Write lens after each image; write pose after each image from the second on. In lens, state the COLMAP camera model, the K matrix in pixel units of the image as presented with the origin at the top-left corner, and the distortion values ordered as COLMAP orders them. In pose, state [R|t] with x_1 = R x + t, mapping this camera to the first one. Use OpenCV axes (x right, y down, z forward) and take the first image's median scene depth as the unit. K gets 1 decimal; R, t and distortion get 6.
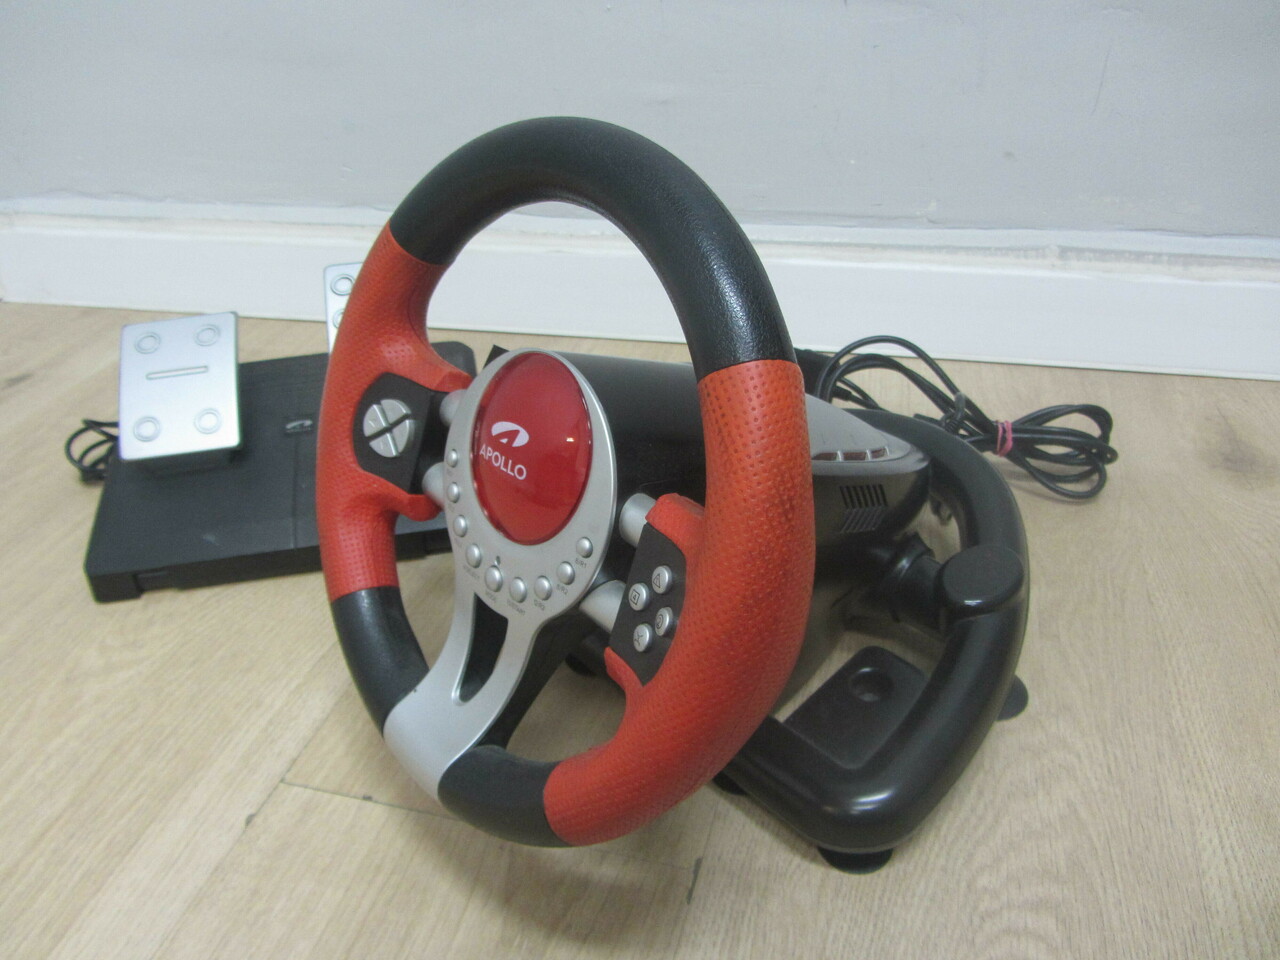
lens RADIAL K [[1072.4, 0, 645.3], [0, 1072.4, 481.1], [0, 0, 1]] dist [-0.020069, 0.001260]
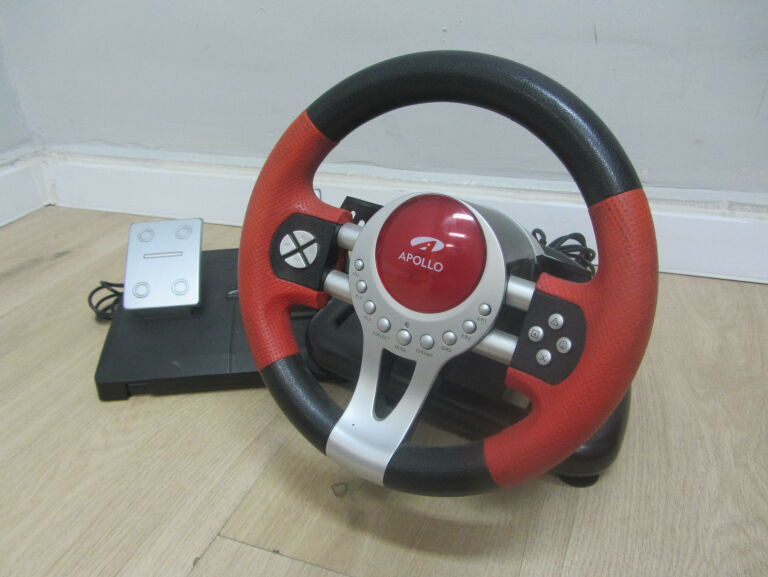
lens RADIAL K [[640.5, 0, 384.0], [0, 640.5, 288.5], [0, 0, 1]] dist [-0.018182, -0.002085]
pose [[0.997216, 0.051936, -0.053508, -0.072932], [-0.055381, 0.996343, -0.065062, -0.010931], [0.049933, 0.067844, 0.996446, 0.098723]]
